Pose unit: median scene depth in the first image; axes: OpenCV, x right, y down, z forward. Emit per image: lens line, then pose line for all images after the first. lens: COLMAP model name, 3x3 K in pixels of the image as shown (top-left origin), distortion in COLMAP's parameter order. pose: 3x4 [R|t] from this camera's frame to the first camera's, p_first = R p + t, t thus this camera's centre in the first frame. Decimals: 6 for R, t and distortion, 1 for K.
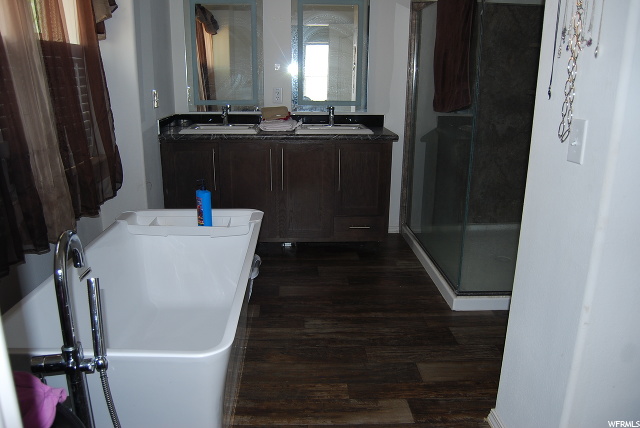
lens RADIAL K [[499.5, 0, 320.0], [0, 499.5, 214.0], [0, 0, 1]] dist [-0.061486, 0.001267]
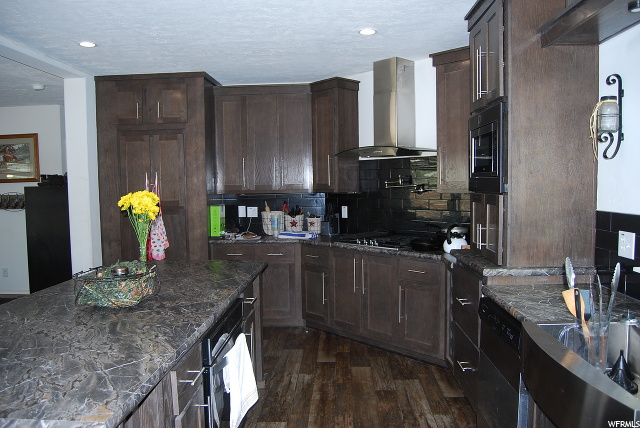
lens RADIAL K [[499.5, 0, 320.0], [0, 499.5, 214.0], [0, 0, 1]] dist [-0.061486, 0.001267]
pose [[-0.082848, 0.059632, -0.994776, 1.308517], [-0.249319, 0.965224, 0.078625, -0.335174], [0.964871, 0.254531, -0.065100, 0.973867]]
